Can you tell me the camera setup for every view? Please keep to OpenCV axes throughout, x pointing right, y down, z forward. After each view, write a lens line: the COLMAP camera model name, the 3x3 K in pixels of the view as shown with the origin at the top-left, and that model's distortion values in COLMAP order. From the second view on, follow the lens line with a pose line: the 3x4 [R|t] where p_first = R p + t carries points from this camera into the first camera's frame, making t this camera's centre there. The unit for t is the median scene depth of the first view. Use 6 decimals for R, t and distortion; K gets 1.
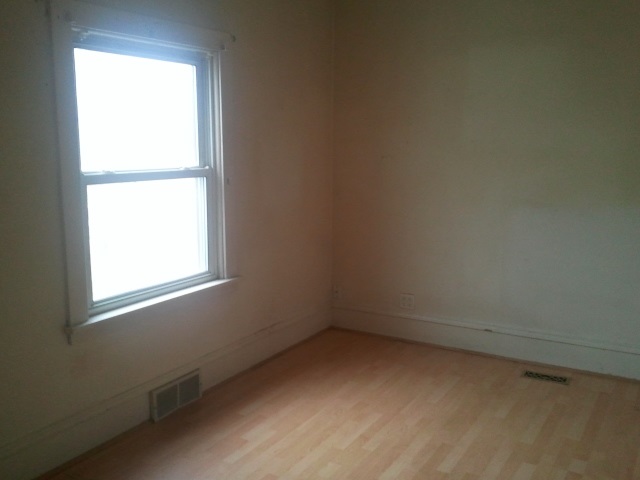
lens RADIAL K [[623.5, 0, 304.9], [0, 623.5, 243.4], [0, 0, 1]] dist [0.155879, -0.370475]
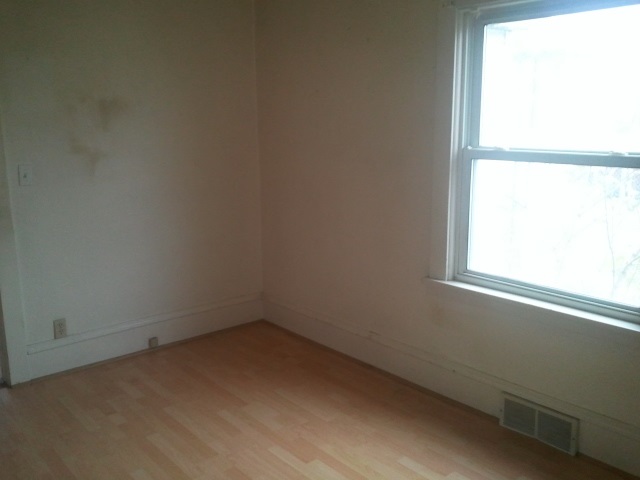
lens RADIAL K [[623.5, 0, 304.9], [0, 623.5, 243.4], [0, 0, 1]] dist [0.155879, -0.370475]
pose [[-0.358467, 0.190360, -0.913928, 0.703262], [-0.129860, 0.959303, 0.250745, -0.175623], [0.924466, 0.208567, -0.319158, 1.052354]]
